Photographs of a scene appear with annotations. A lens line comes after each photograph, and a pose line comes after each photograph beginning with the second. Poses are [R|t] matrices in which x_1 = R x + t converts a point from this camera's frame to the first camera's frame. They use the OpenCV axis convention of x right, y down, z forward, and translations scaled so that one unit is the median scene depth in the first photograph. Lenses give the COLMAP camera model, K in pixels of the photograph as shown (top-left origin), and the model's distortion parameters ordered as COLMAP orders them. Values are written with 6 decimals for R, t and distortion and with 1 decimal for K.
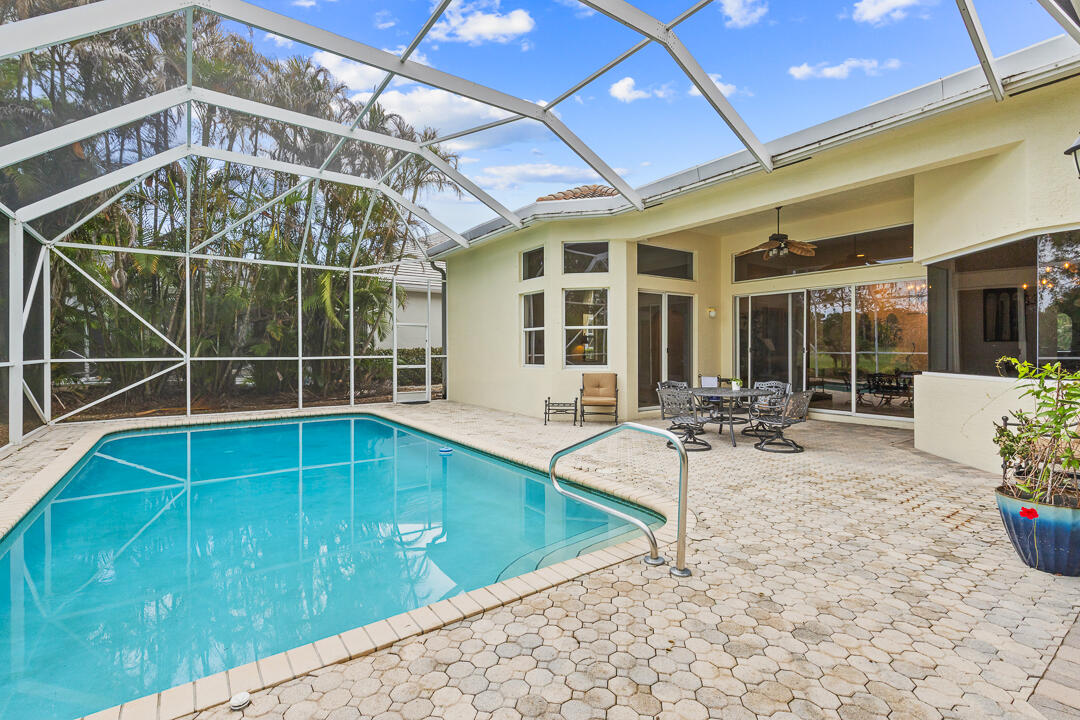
lens RADIAL K [[488.9, 0, 541.0], [0, 488.9, 350.9], [0, 0, 1]] dist [0.002877, -0.000169]
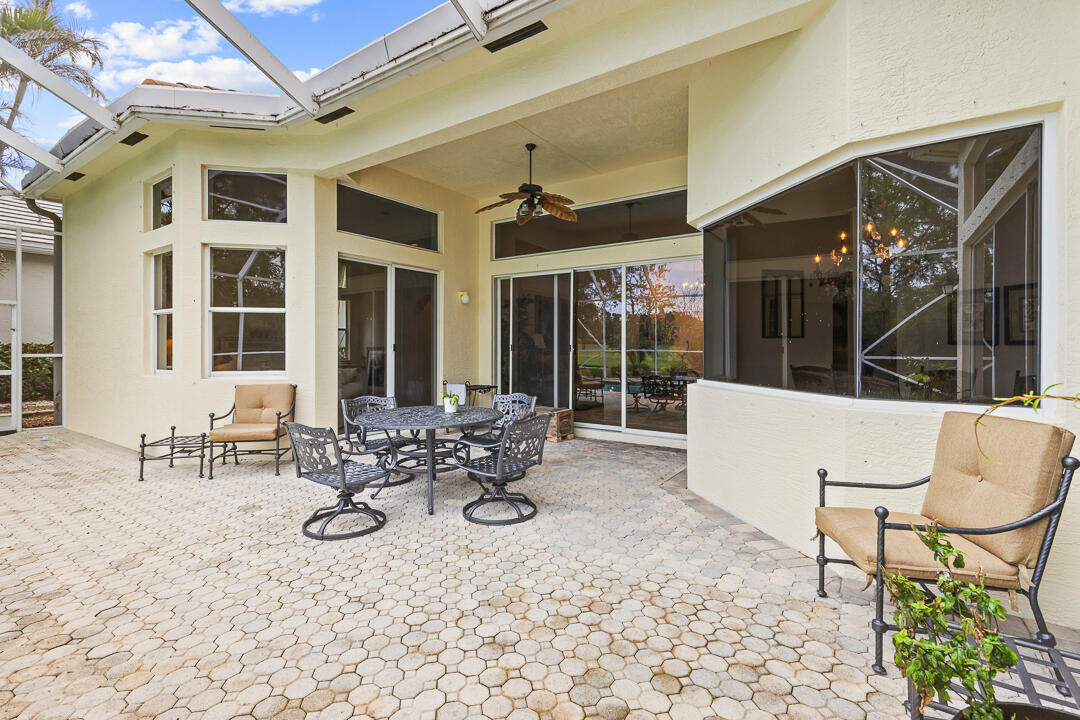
lens RADIAL K [[488.9, 0, 541.0], [0, 488.9, 350.9], [0, 0, 1]] dist [0.002877, -0.000169]
pose [[0.936226, 0.001750, 0.351394, 0.219455], [-0.004052, 0.999975, 0.005815, -0.001416], [-0.351375, -0.006868, 0.936210, 0.287598]]
